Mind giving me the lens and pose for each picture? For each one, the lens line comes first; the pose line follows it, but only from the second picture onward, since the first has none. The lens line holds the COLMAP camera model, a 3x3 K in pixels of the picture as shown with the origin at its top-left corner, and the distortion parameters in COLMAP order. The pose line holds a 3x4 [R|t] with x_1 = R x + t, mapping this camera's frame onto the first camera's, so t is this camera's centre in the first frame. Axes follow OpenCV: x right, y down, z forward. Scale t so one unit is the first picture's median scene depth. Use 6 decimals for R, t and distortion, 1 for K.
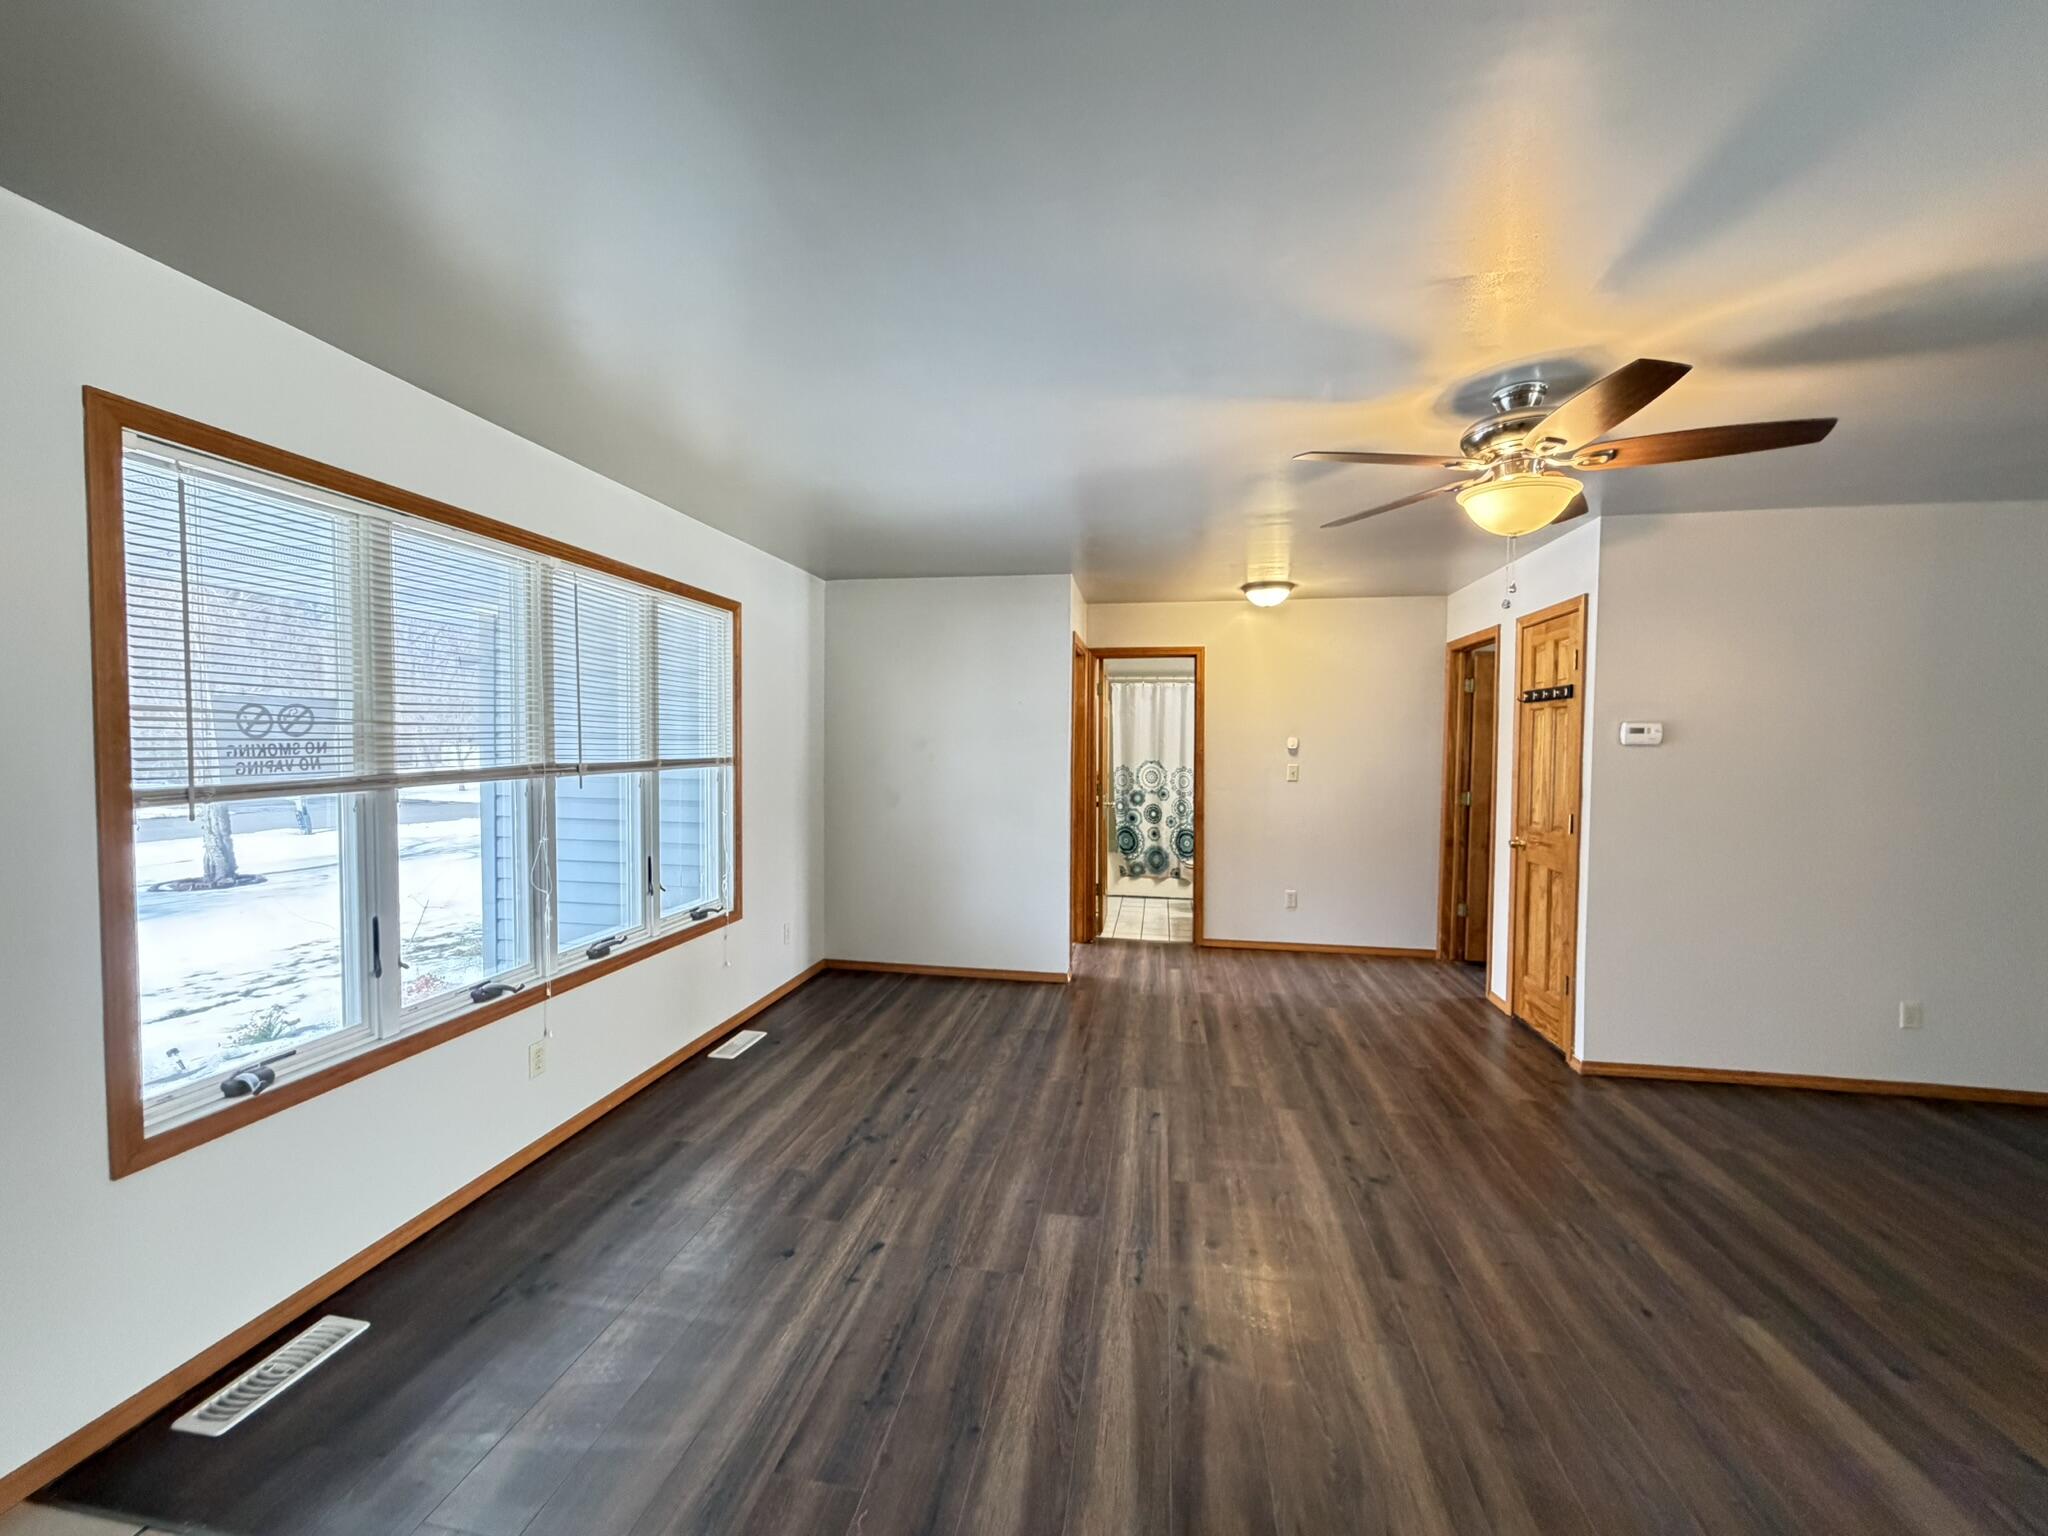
lens RADIAL K [[827.7, 0, 1014.6], [0, 827.7, 764.9], [0, 0, 1]] dist [0.002887, -0.000405]
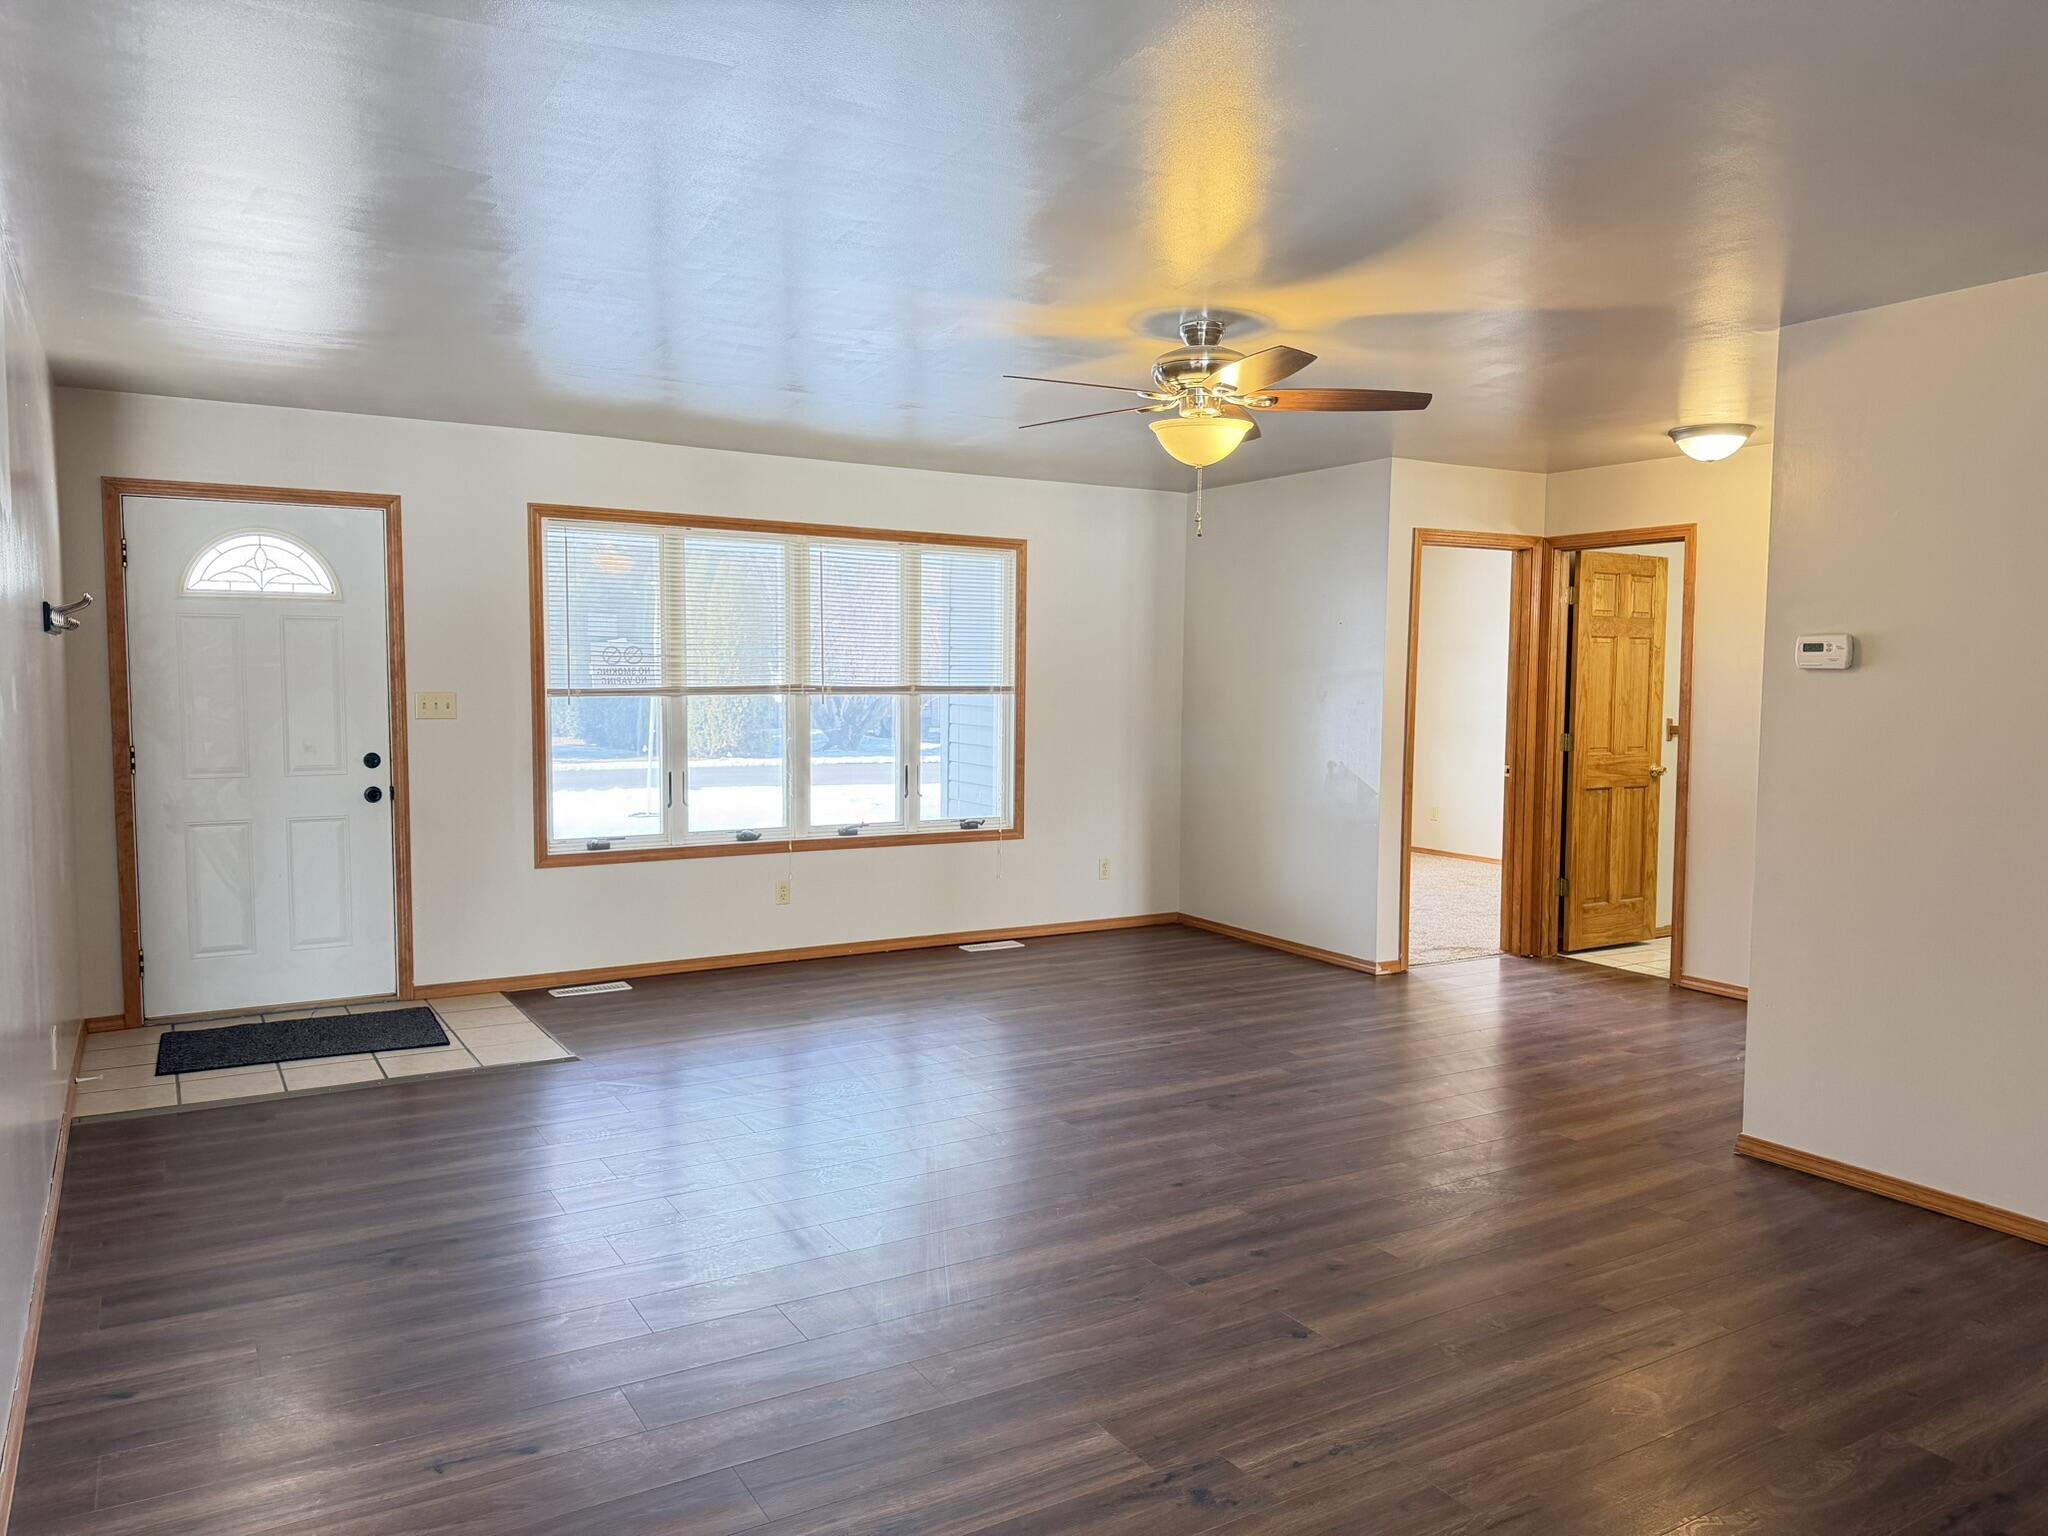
lens RADIAL K [[1454.1, 0, 1029.5], [0, 1454.1, 775.9], [0, 0, 1]] dist [0.047131, 0.000139]
pose [[0.652372, 0.051177, -0.756169, 1.121122], [-0.027532, 0.998659, 0.043836, 0.024010], [0.757398, -0.007779, 0.652907, -0.218376]]
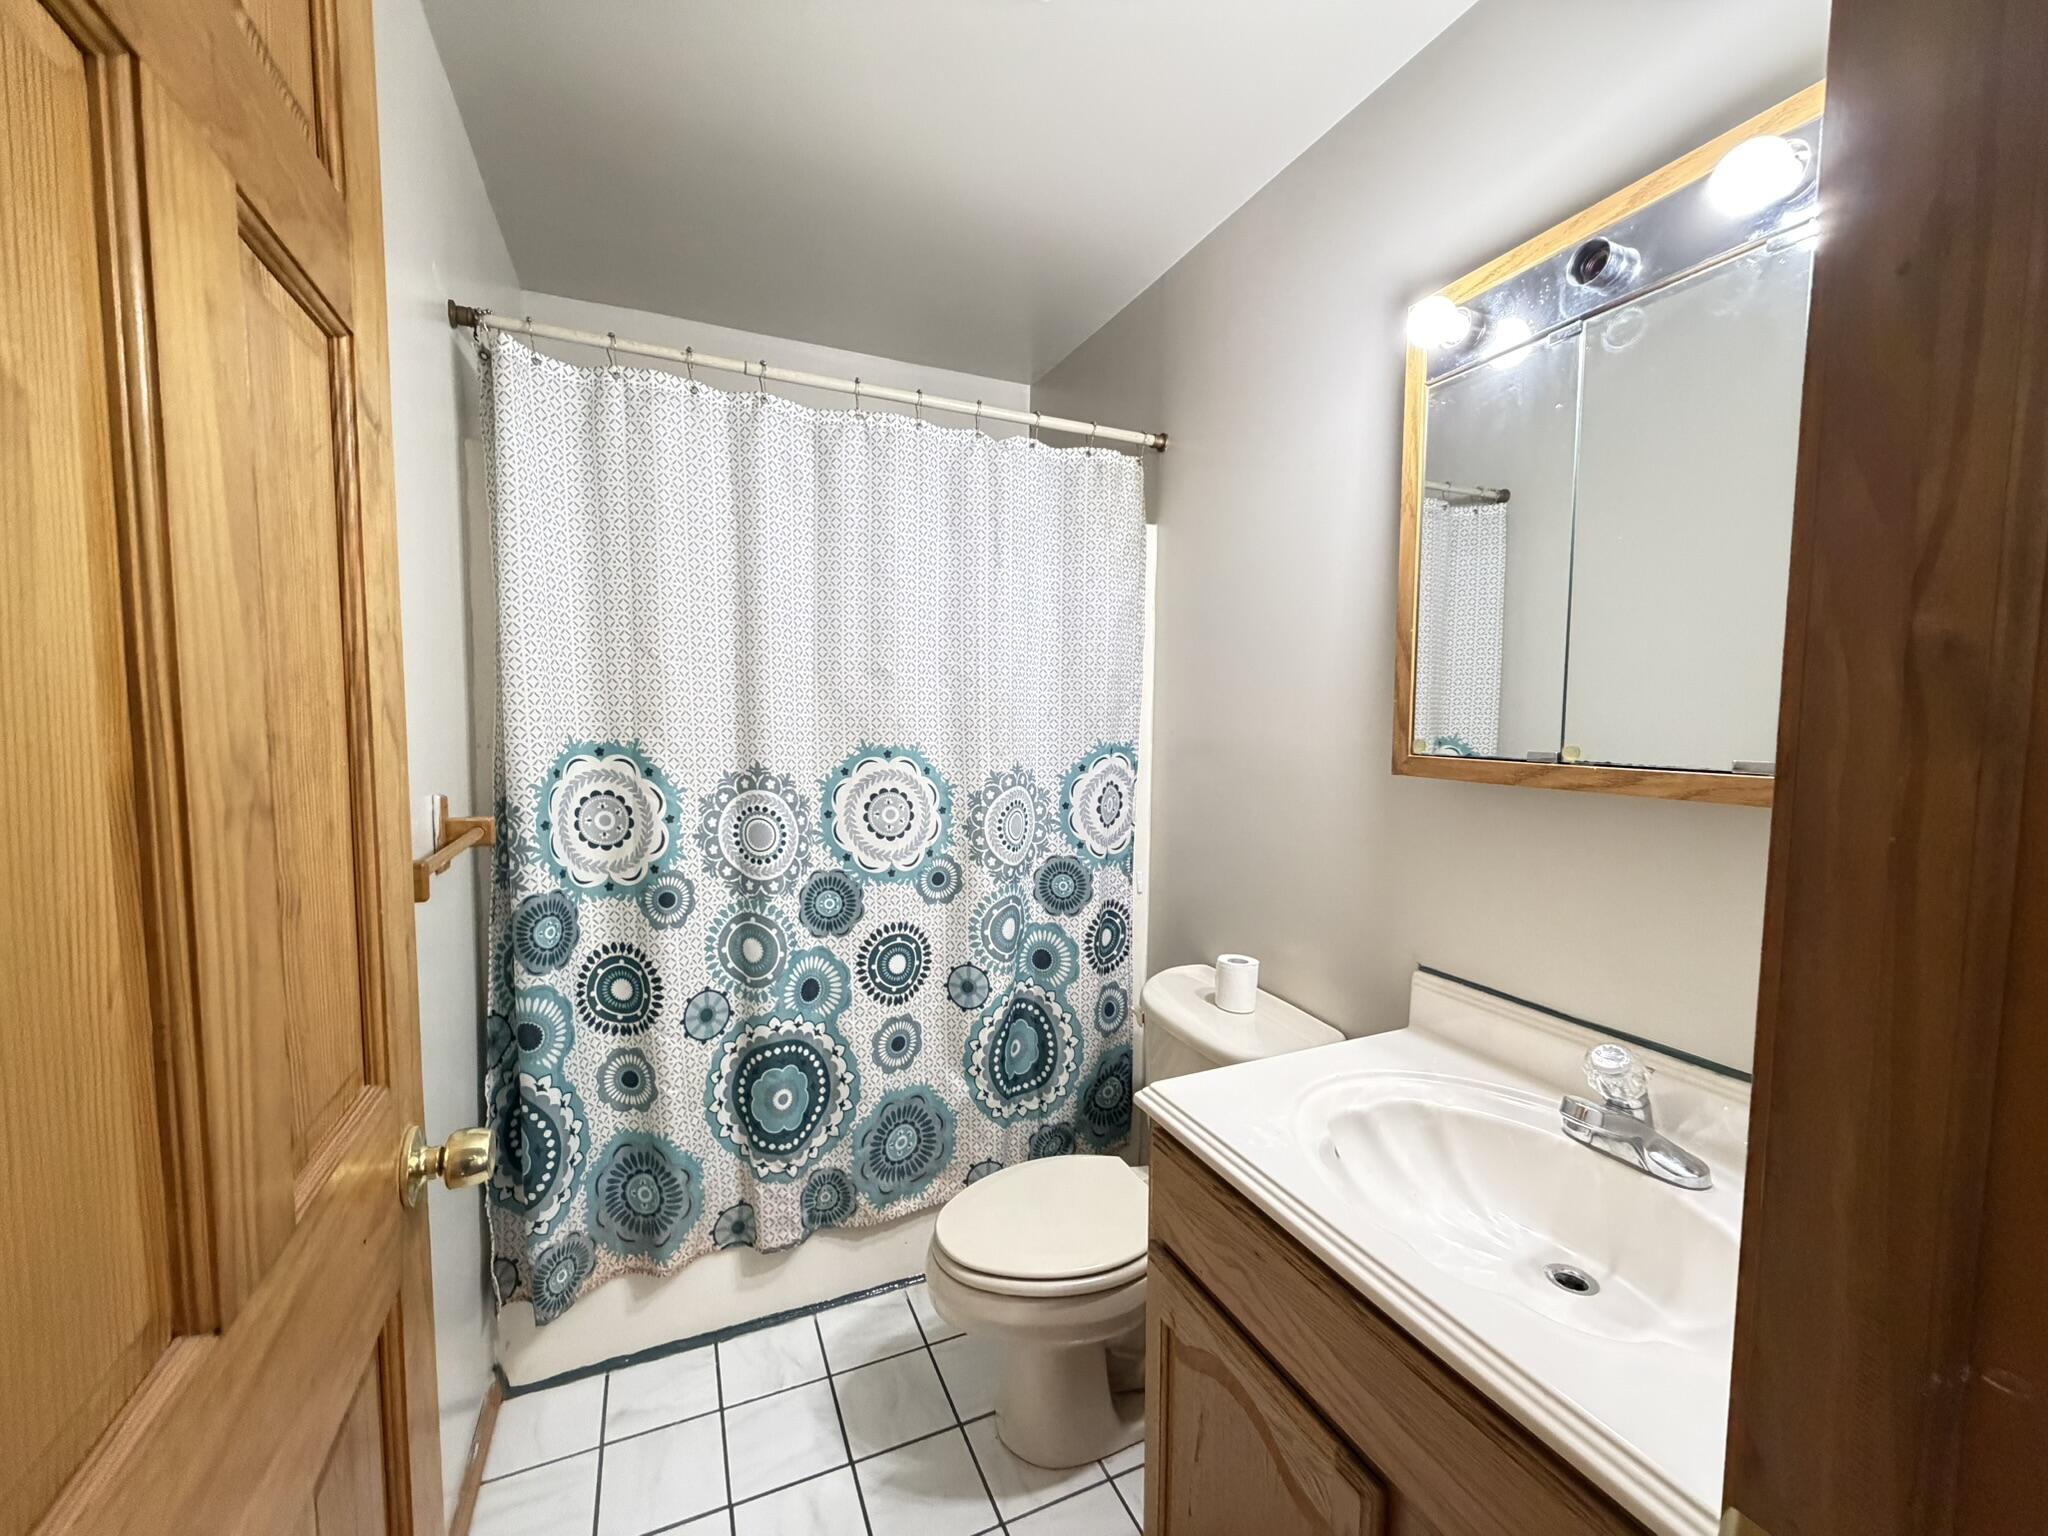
lens RADIAL K [[827.7, 0, 1017.9], [0, 827.7, 770.9], [0, 0, 1]] dist [0.002887, -0.000405]
pose [[0.838647, -0.036833, 0.543428, 0.255488], [0.017312, 0.999009, 0.040996, -0.010059], [-0.544399, -0.024973, 0.838454, 1.398740]]
